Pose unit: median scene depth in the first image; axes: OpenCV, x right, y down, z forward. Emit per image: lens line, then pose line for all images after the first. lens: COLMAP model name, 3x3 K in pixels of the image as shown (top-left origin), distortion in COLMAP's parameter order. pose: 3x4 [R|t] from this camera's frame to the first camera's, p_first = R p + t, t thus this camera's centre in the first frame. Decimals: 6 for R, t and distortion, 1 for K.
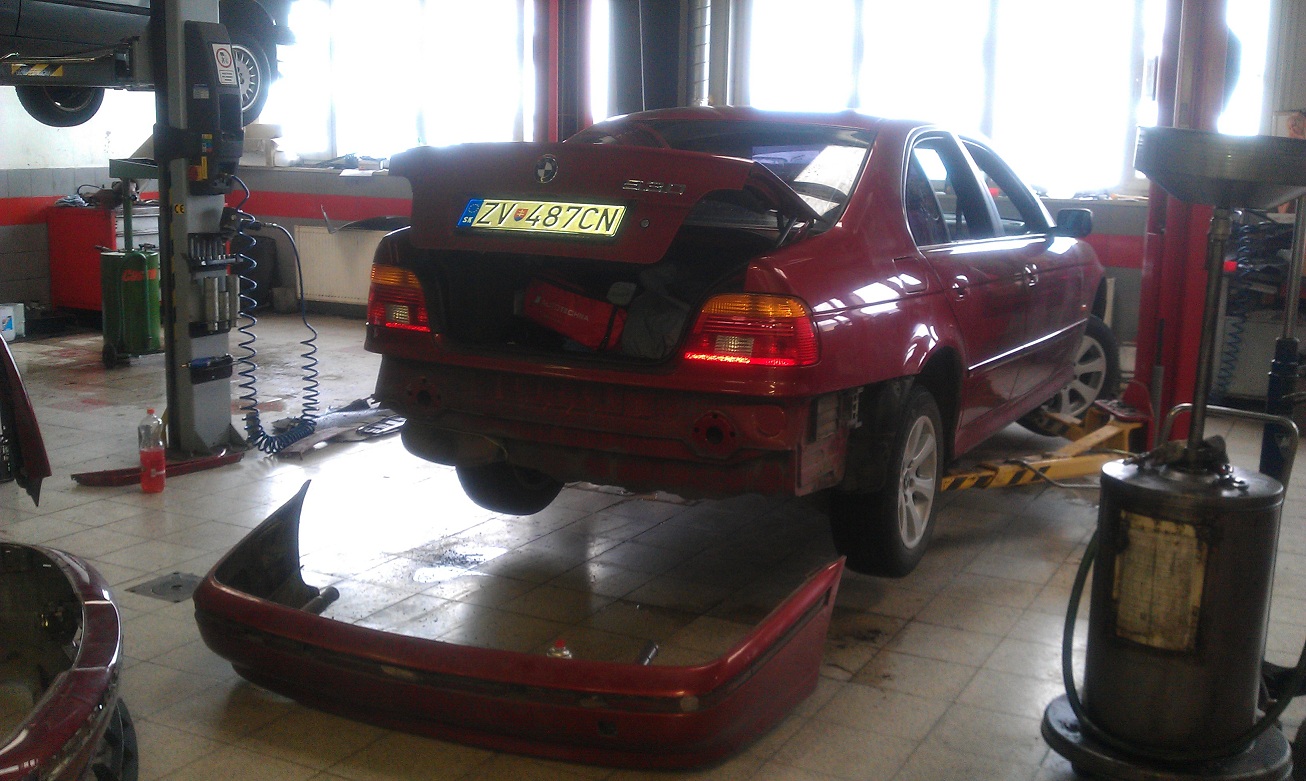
lens RADIAL K [[1396.3, 0, 653.0], [0, 1396.3, 390.5], [0, 0, 1]] dist [0.072701, -0.253972]
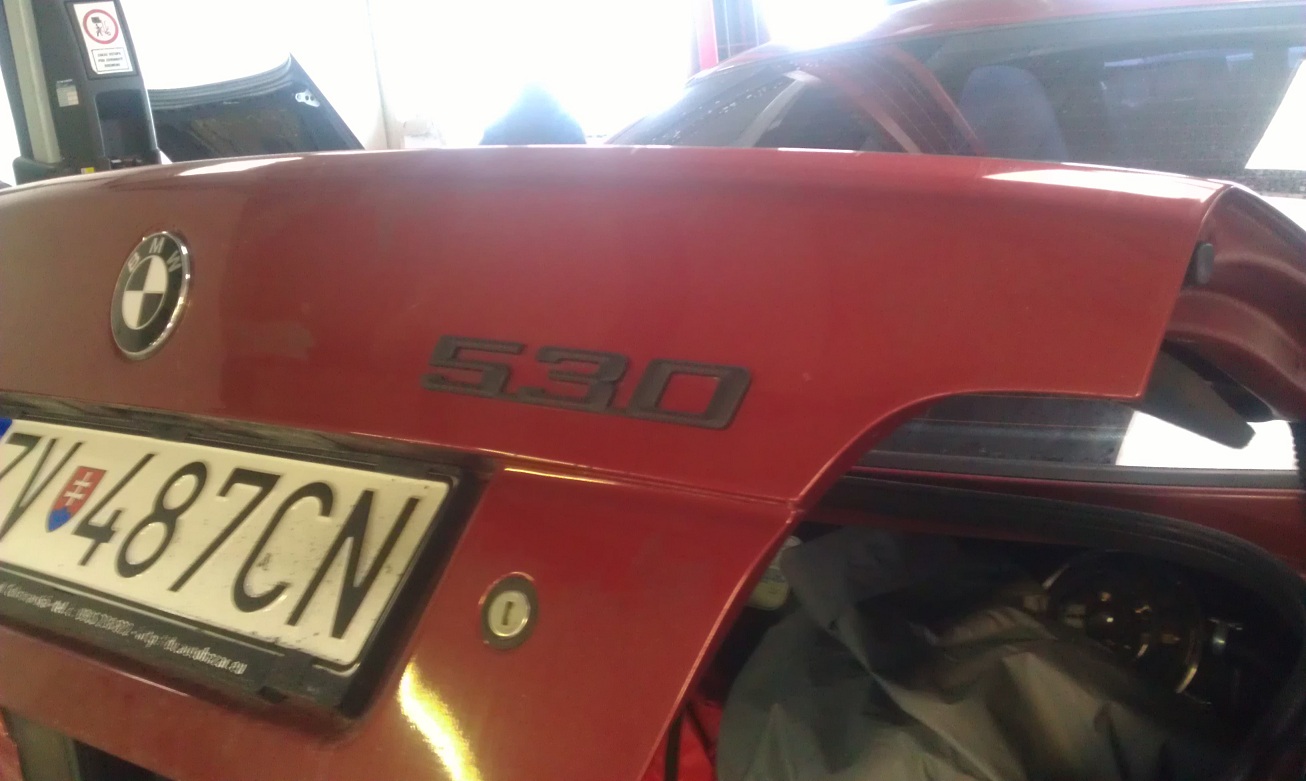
lens RADIAL K [[1396.3, 0, 653.0], [0, 1396.3, 390.5], [0, 0, 1]] dist [0.072701, -0.253972]
pose [[0.968552, -0.059060, -0.241698, 0.049544], [0.065277, 0.997709, 0.017788, -0.142376], [0.240094, -0.033006, 0.970188, 0.814752]]
